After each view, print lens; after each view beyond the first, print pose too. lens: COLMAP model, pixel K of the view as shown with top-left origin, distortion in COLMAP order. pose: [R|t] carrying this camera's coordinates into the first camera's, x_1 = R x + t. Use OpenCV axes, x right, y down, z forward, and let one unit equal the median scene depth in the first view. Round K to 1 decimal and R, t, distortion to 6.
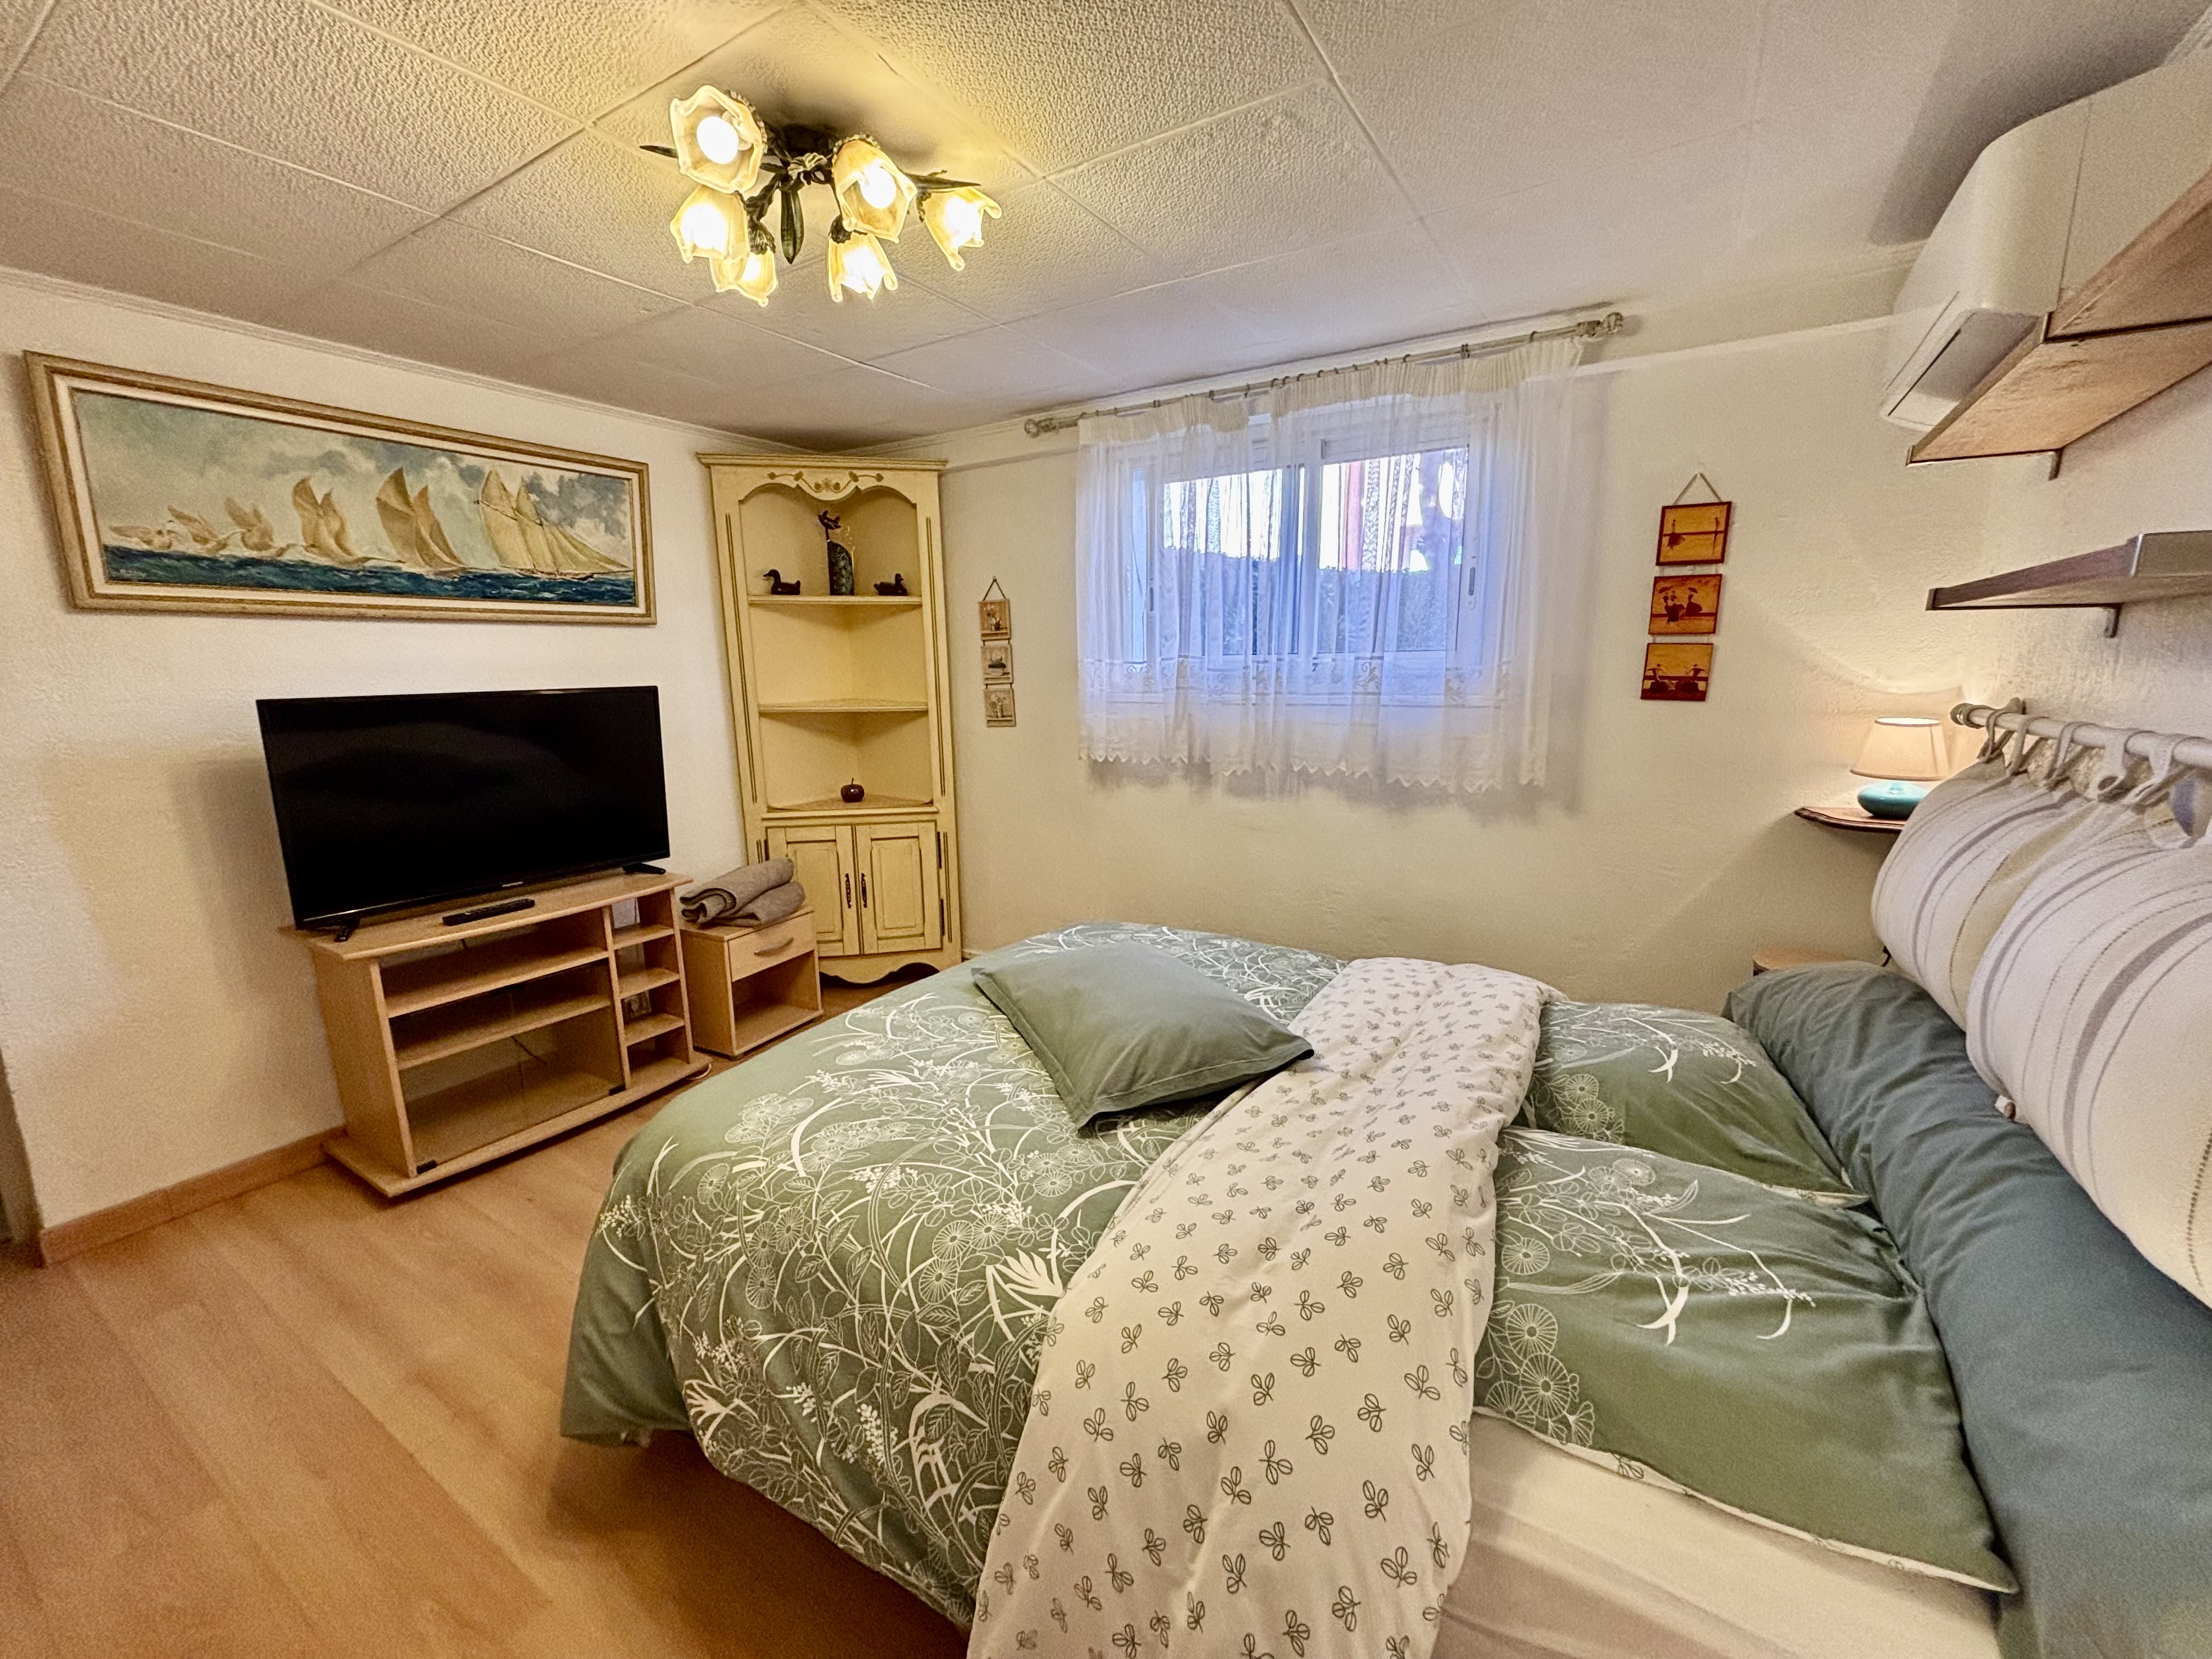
lens RADIAL K [[892.5, 0, 1114.4], [0, 892.5, 848.5], [0, 0, 1]] dist [0.001314, 0.000165]
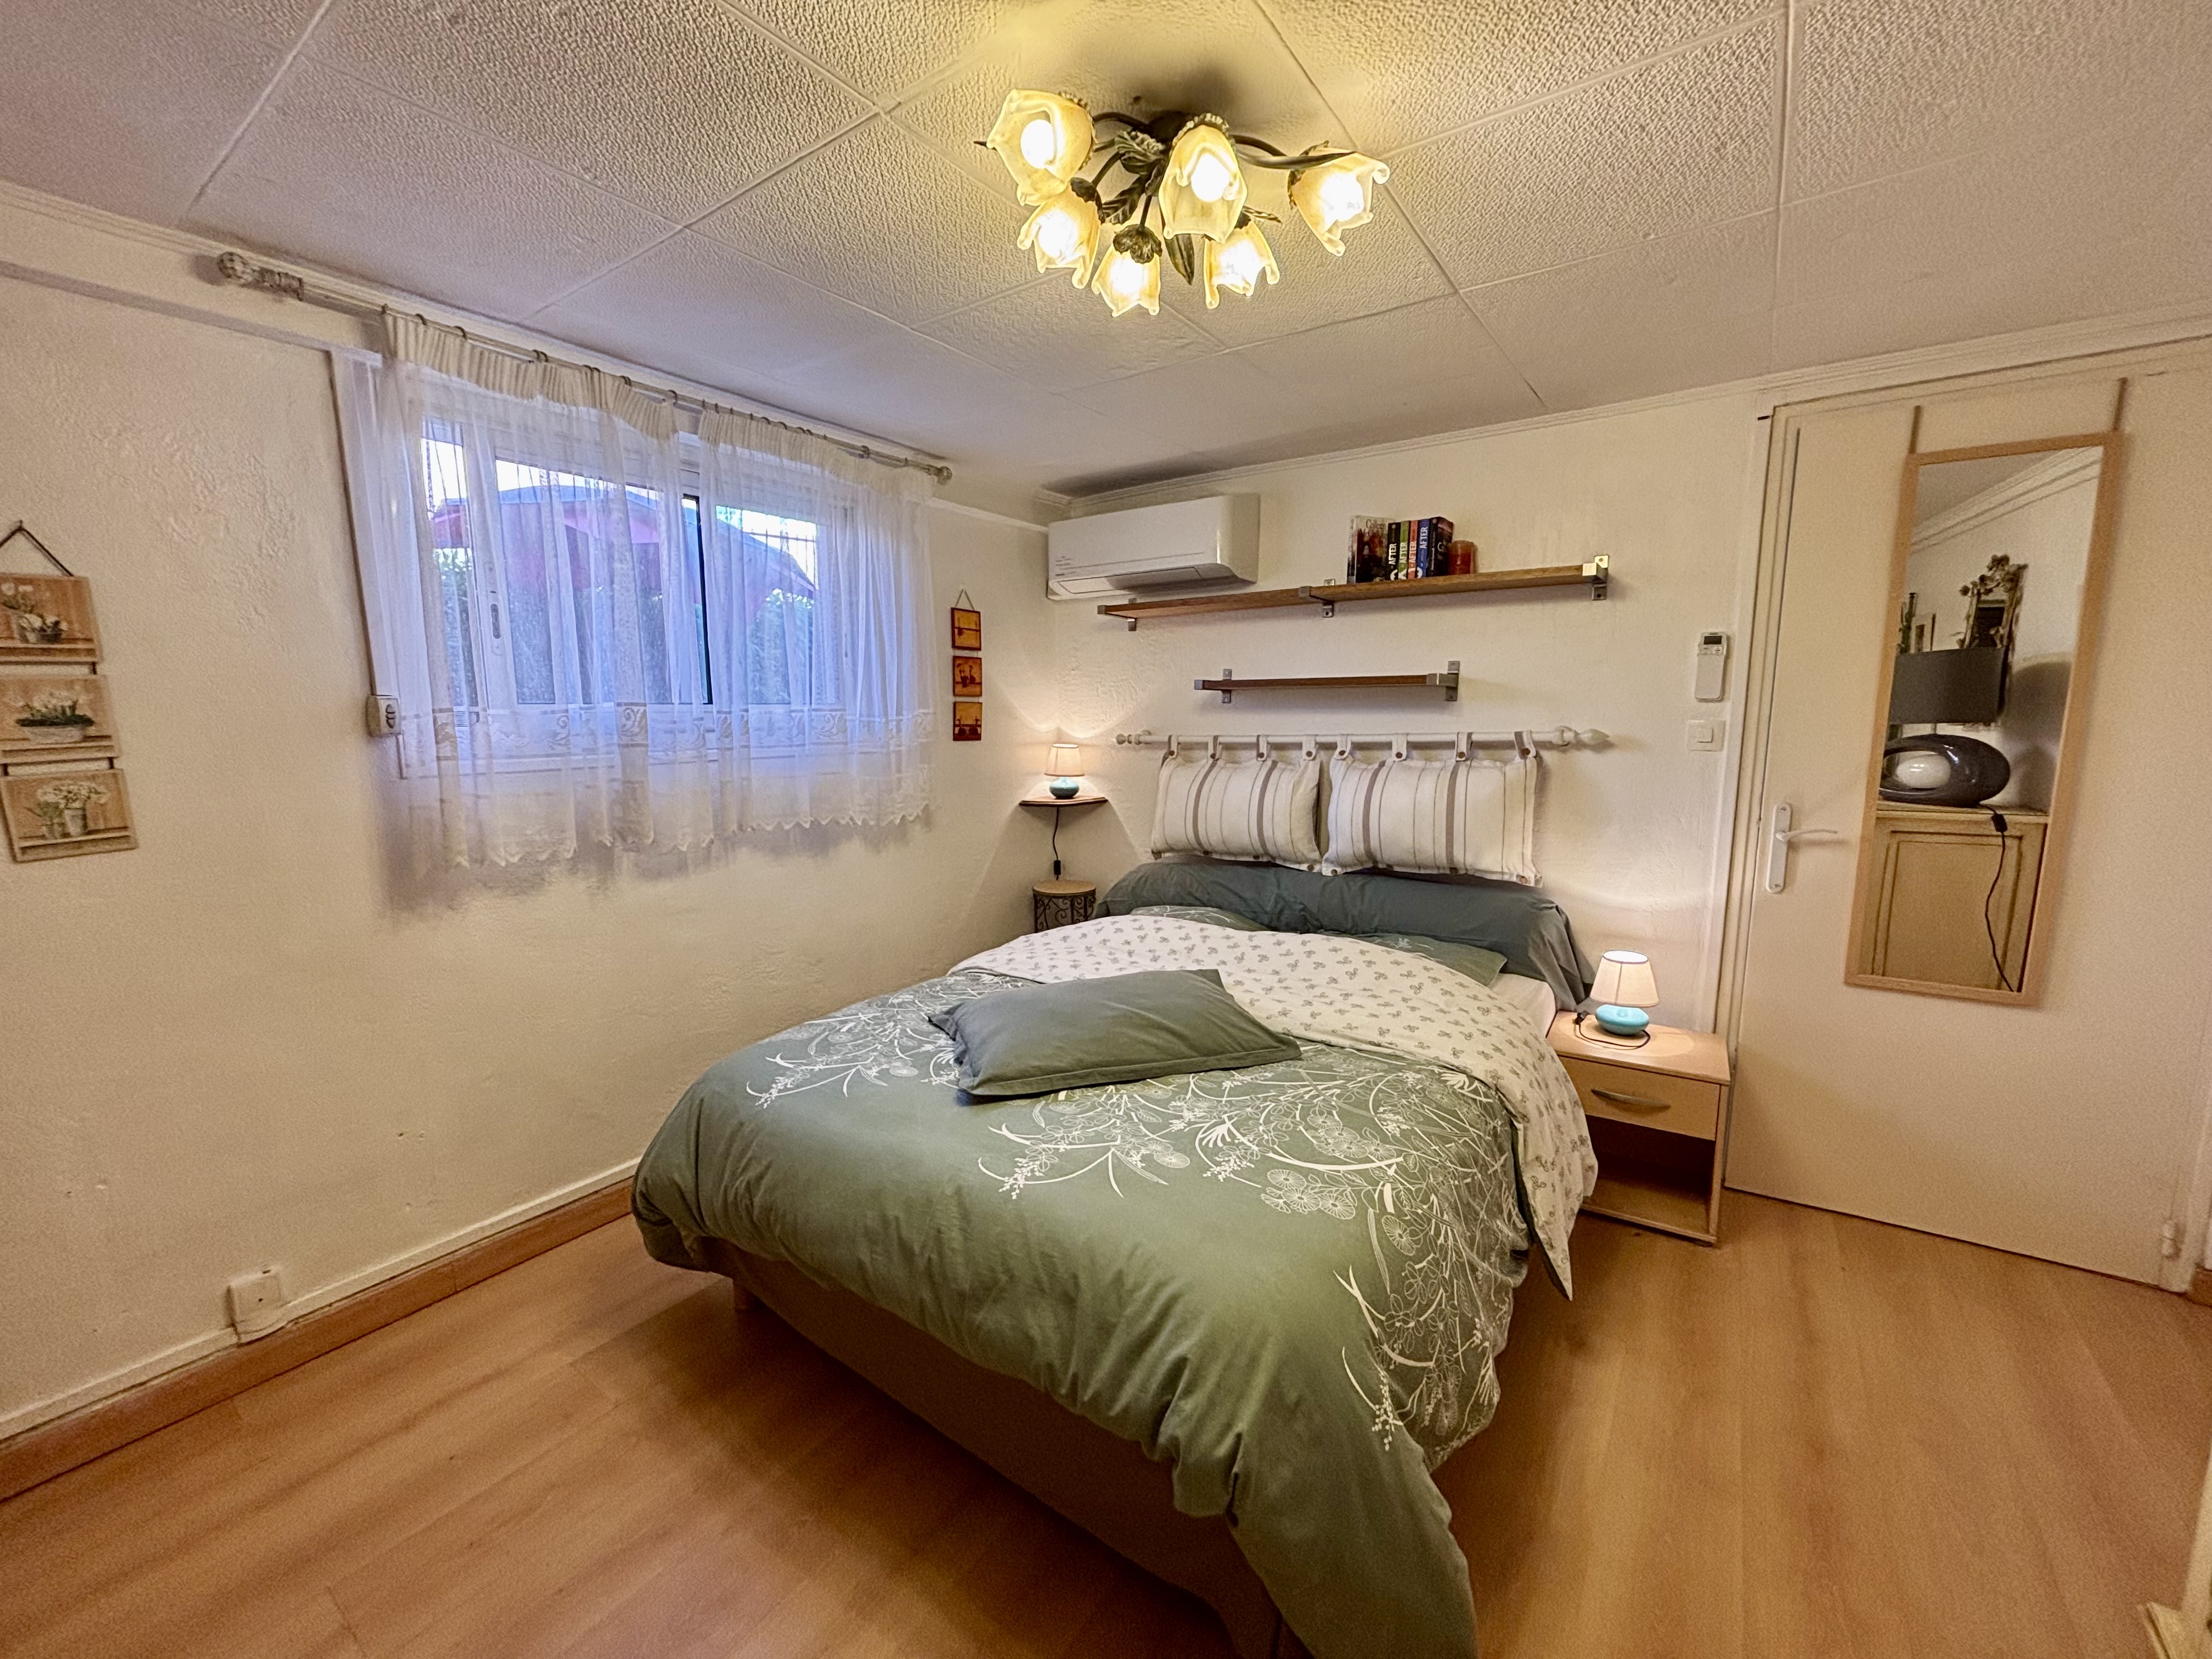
lens RADIAL K [[894.3, 0, 1113.8], [0, 894.3, 839.1], [0, 0, 1]] dist [-0.007968, -0.000148]
pose [[0.042238, -0.130272, 0.990578, -0.851912], [0.211666, 0.970125, 0.118556, -0.136243], [-0.976429, 0.204664, 0.068550, 0.720400]]
